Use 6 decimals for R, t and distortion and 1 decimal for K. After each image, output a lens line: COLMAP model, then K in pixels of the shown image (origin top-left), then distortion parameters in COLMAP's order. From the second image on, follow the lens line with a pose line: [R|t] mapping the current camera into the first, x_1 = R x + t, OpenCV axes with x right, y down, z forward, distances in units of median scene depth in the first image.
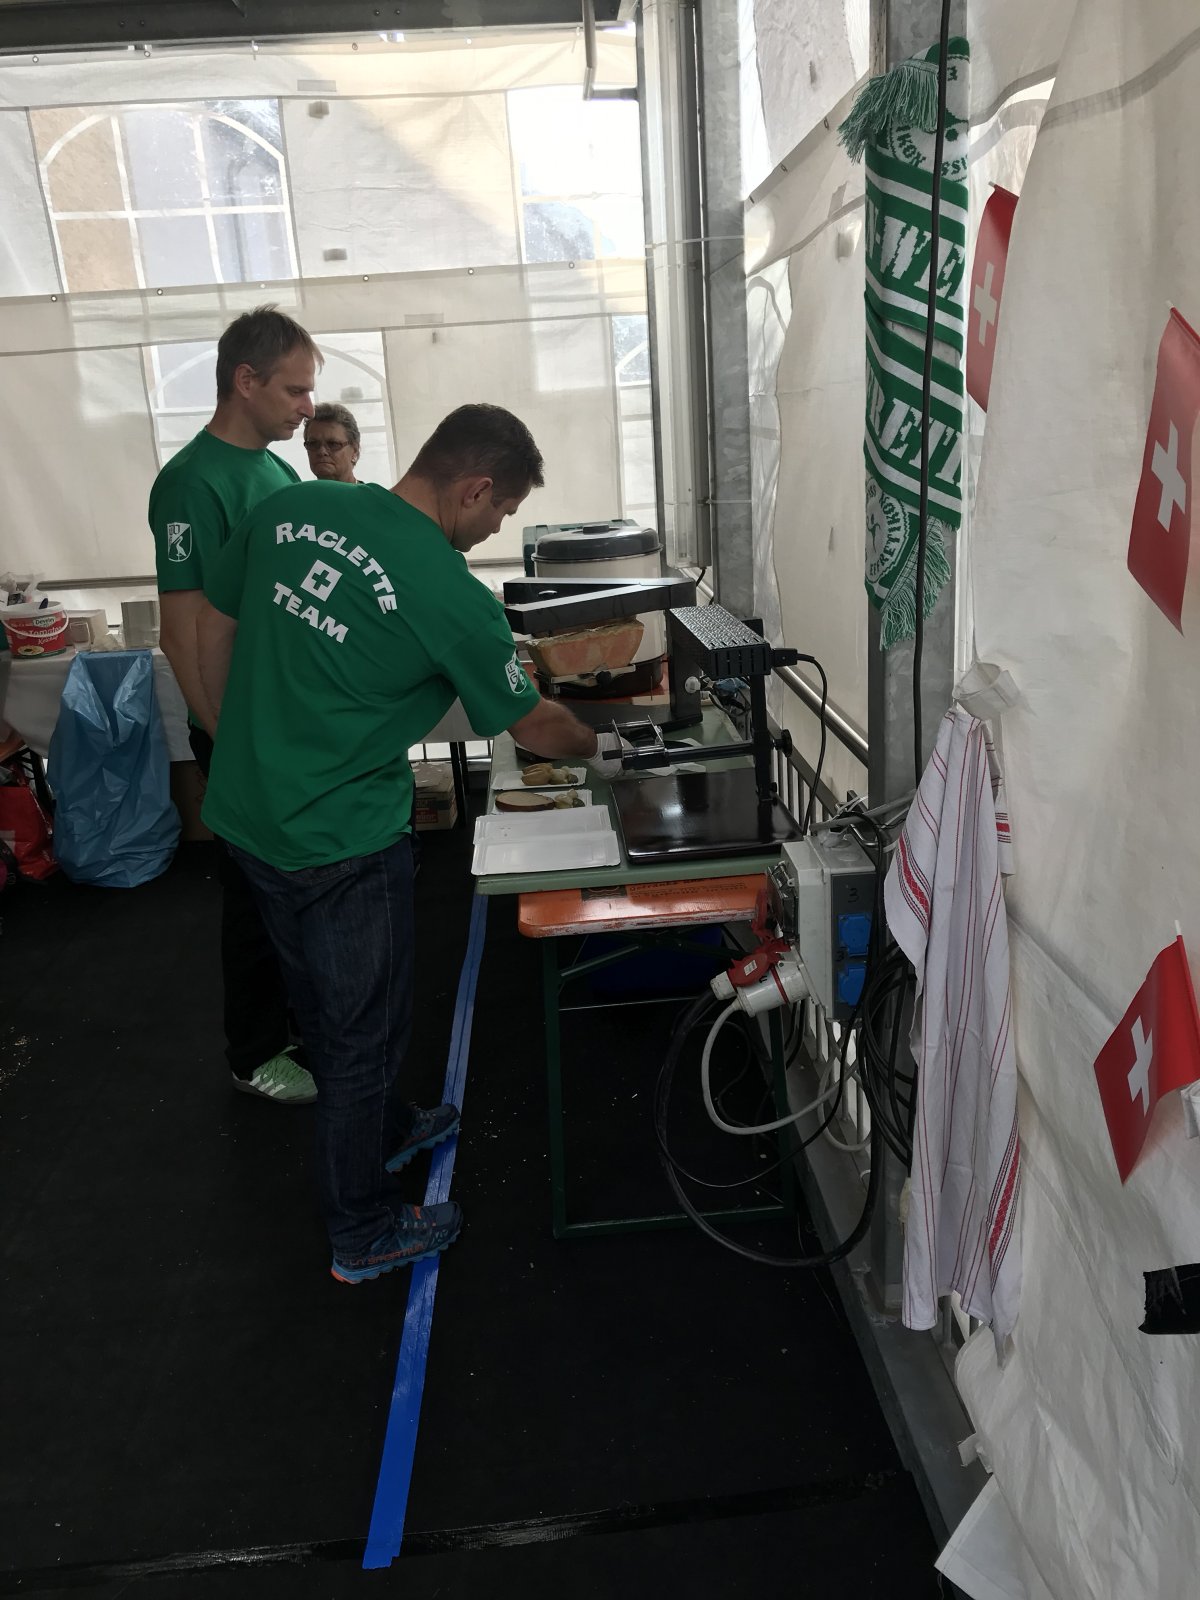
lens RADIAL K [[1314.8, 0, 602.1], [0, 1314.8, 796.6], [0, 0, 1]] dist [0.042050, -0.013622]
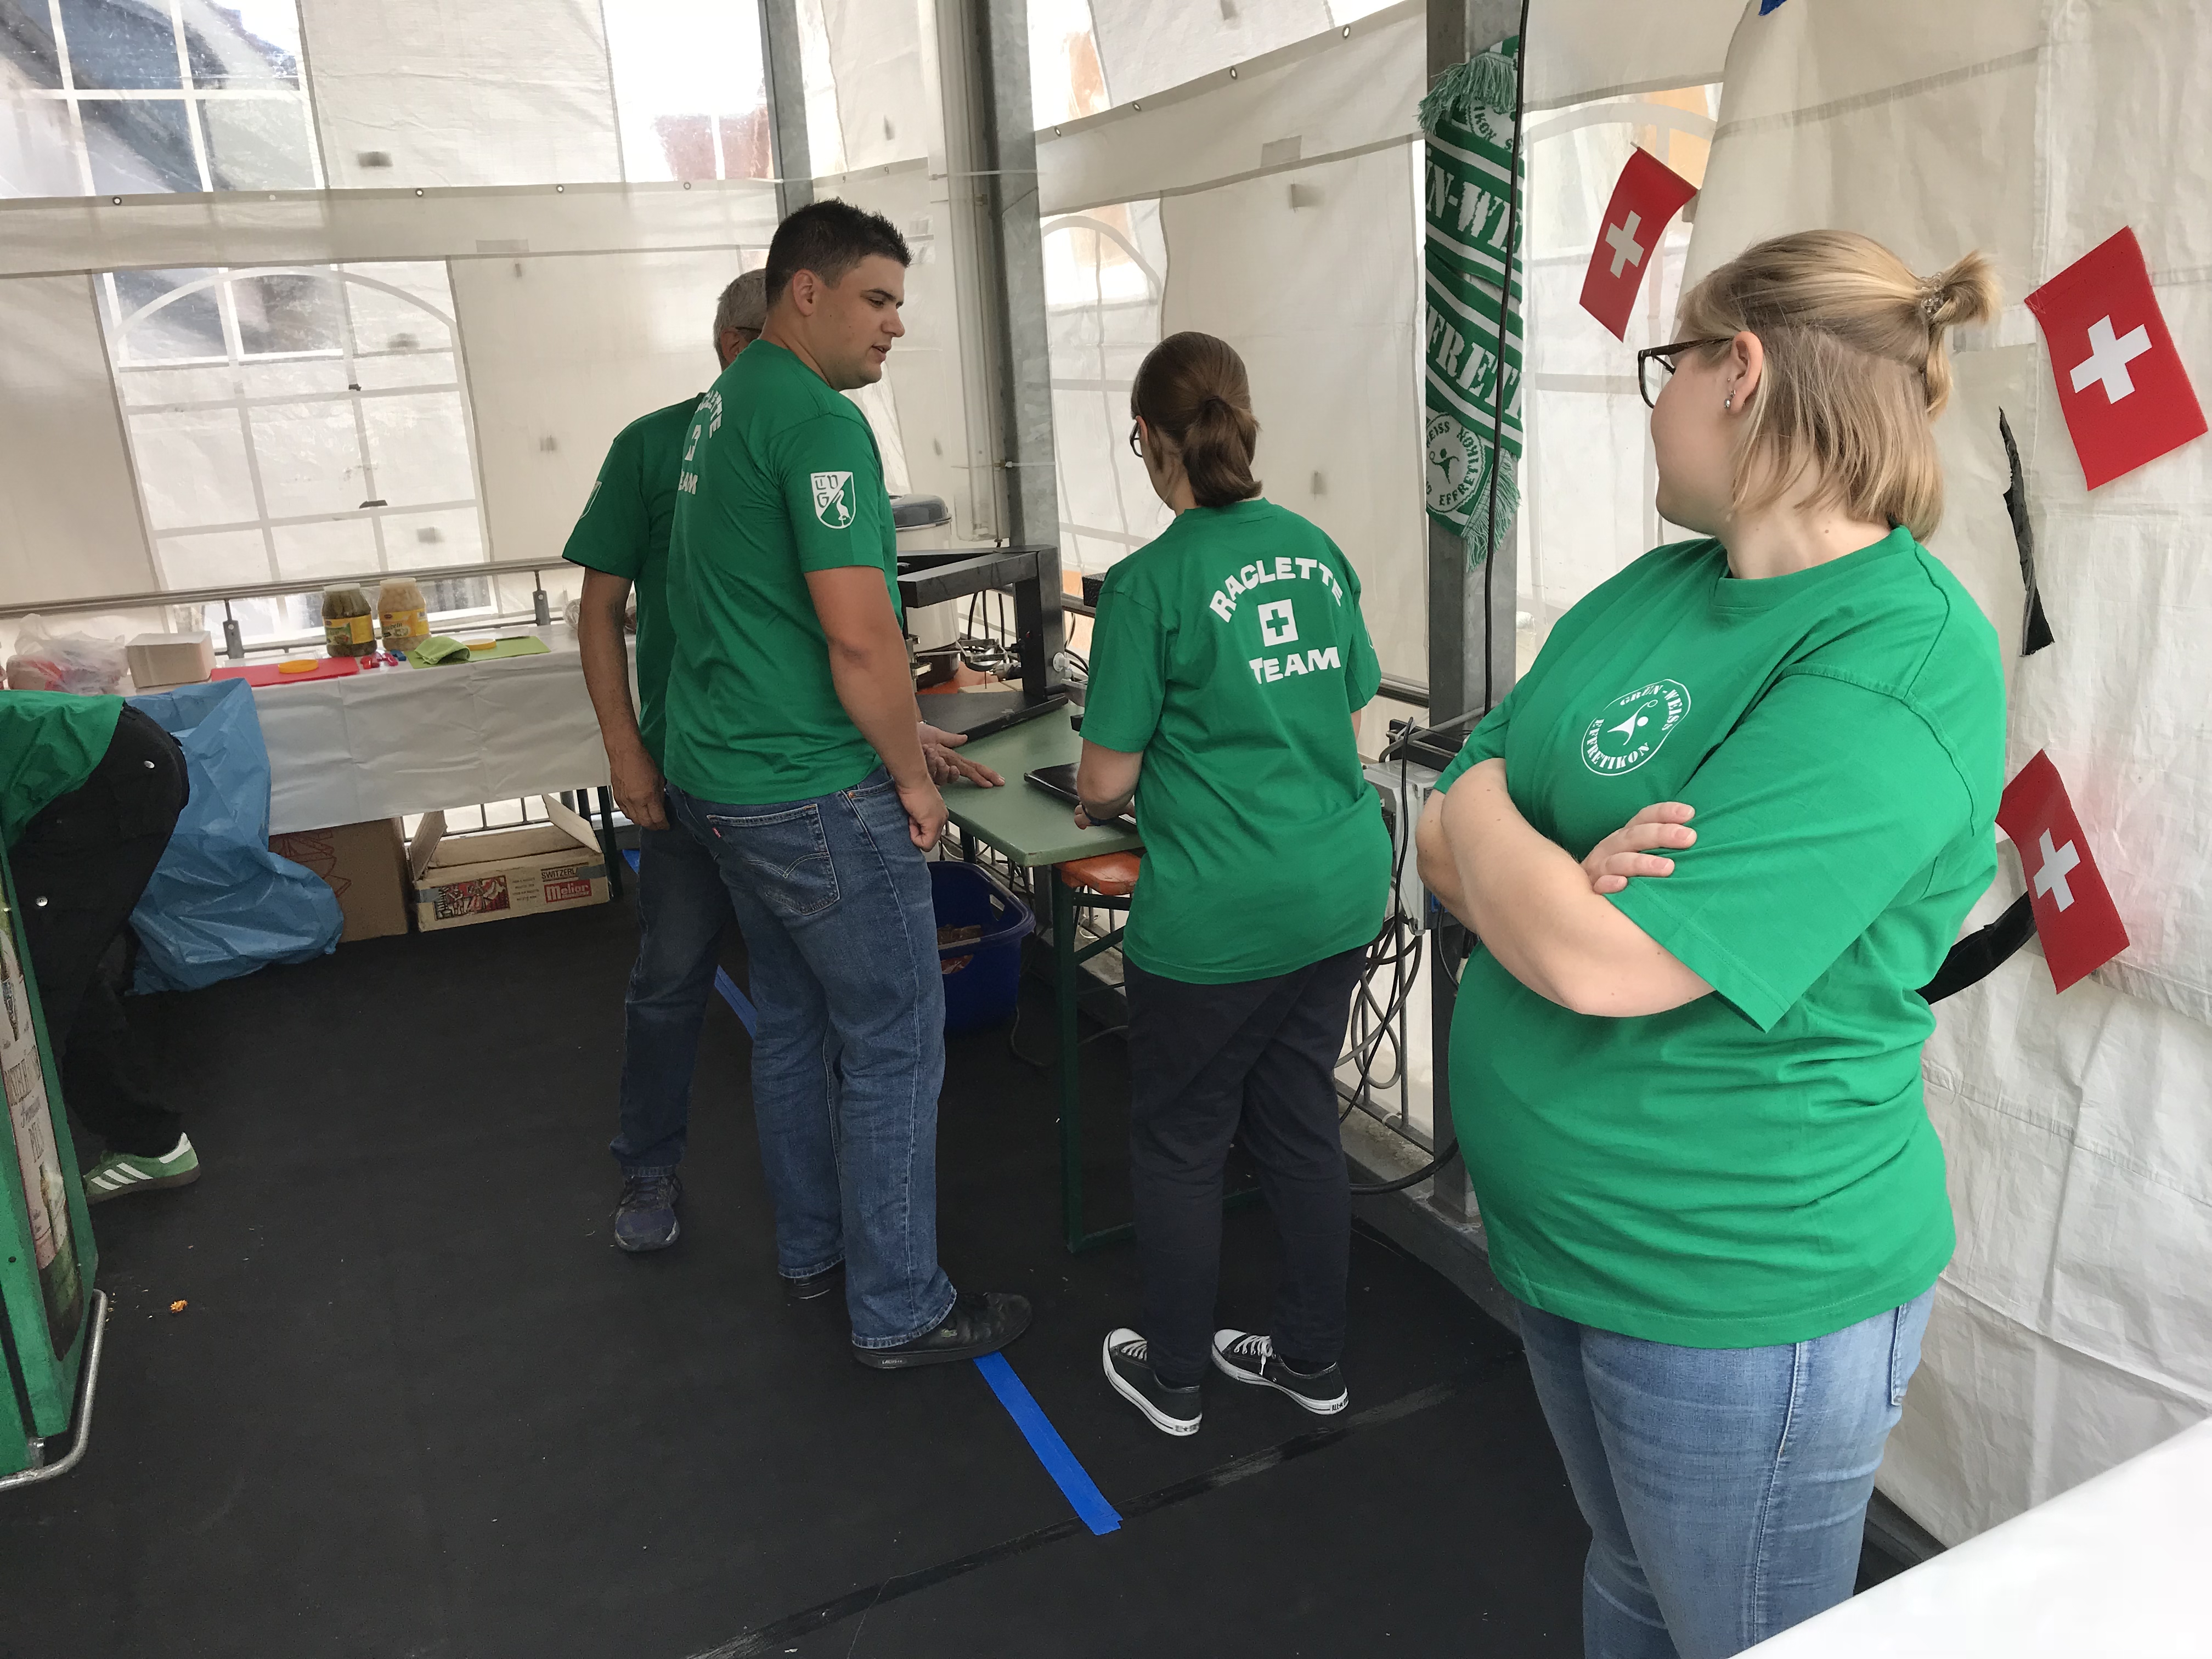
lens RADIAL K [[1817.7, 0, 1108.0], [0, 1817.7, 833.9], [0, 0, 1]] dist [0.042050, -0.013622]
pose [[0.931135, -0.090813, 0.353186, -0.335327], [0.104111, 0.994388, -0.018796, 0.055080], [-0.349497, 0.054272, 0.935364, -0.159005]]
